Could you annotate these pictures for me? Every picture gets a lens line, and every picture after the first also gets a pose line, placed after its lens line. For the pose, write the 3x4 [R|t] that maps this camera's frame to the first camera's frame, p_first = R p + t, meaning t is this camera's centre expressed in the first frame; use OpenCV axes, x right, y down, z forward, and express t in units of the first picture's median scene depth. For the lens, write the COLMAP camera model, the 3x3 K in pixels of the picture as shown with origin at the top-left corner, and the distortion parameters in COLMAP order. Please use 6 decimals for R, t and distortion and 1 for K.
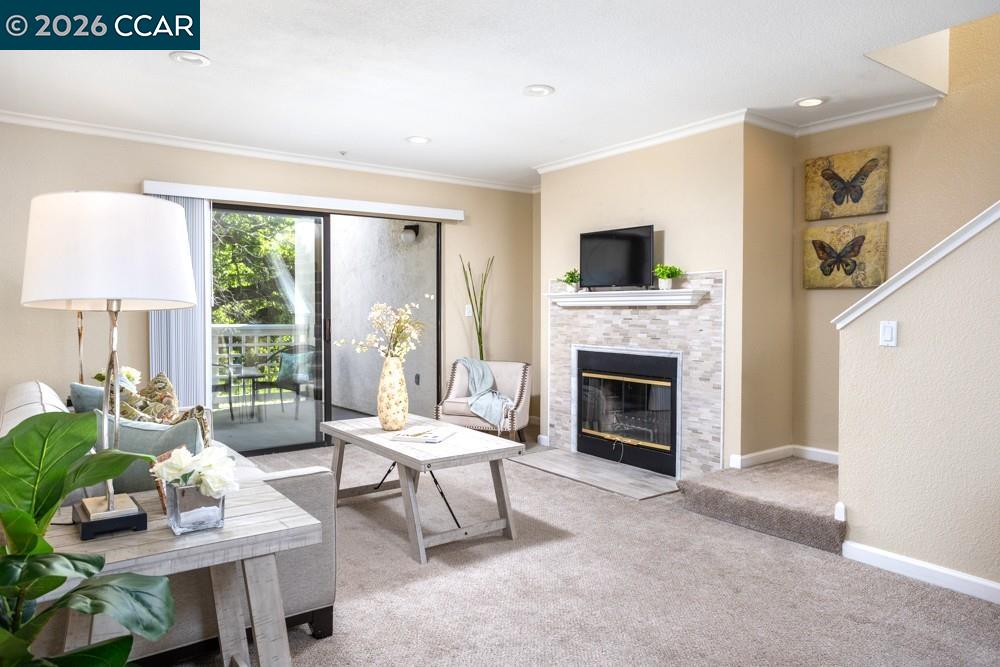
lens RADIAL K [[674.1, 0, 502.3], [0, 674.1, 322.3], [0, 0, 1]] dist [-0.000153, 0.007124]
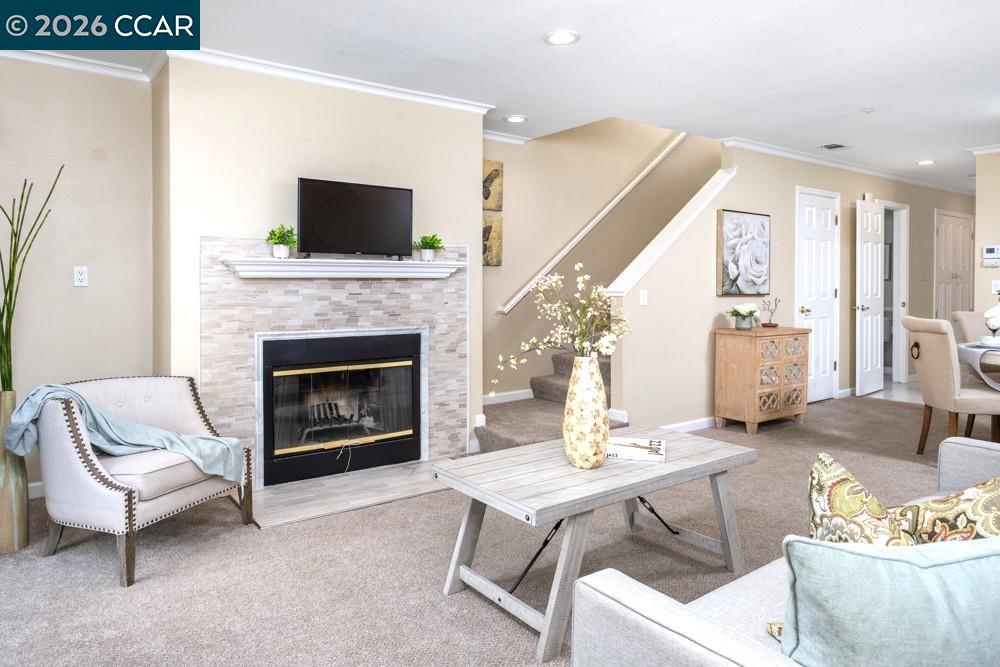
lens RADIAL K [[651.5, 0, 500.9], [0, 651.5, 290.5], [0, 0, 1]] dist [-0.040176, 0.000536]
pose [[-0.019815, -0.015674, 0.999681, -0.642623], [0.016731, 0.999732, 0.016007, -0.019753], [-0.999664, 0.017043, -0.019547, 0.885328]]
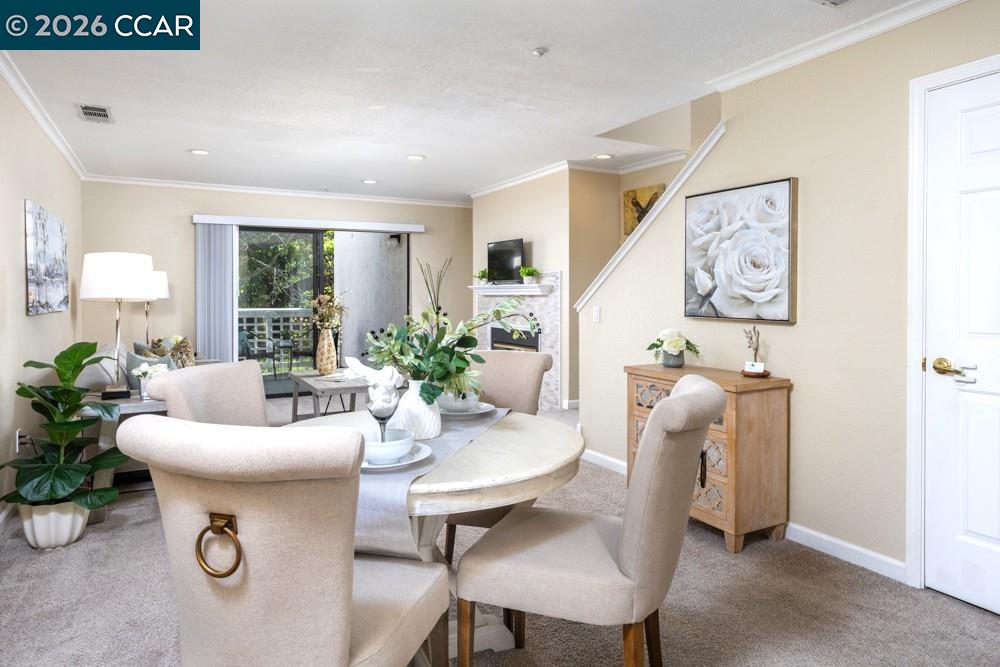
lens RADIAL K [[651.5, 0, 500.9], [0, 651.5, 290.5], [0, 0, 1]] dist [-0.040176, 0.000536]
pose [[0.989988, -0.002070, -0.141134, 0.365423], [-0.001732, 0.999639, -0.026807, 0.002025], [0.141139, 0.026783, 0.989627, -0.351849]]
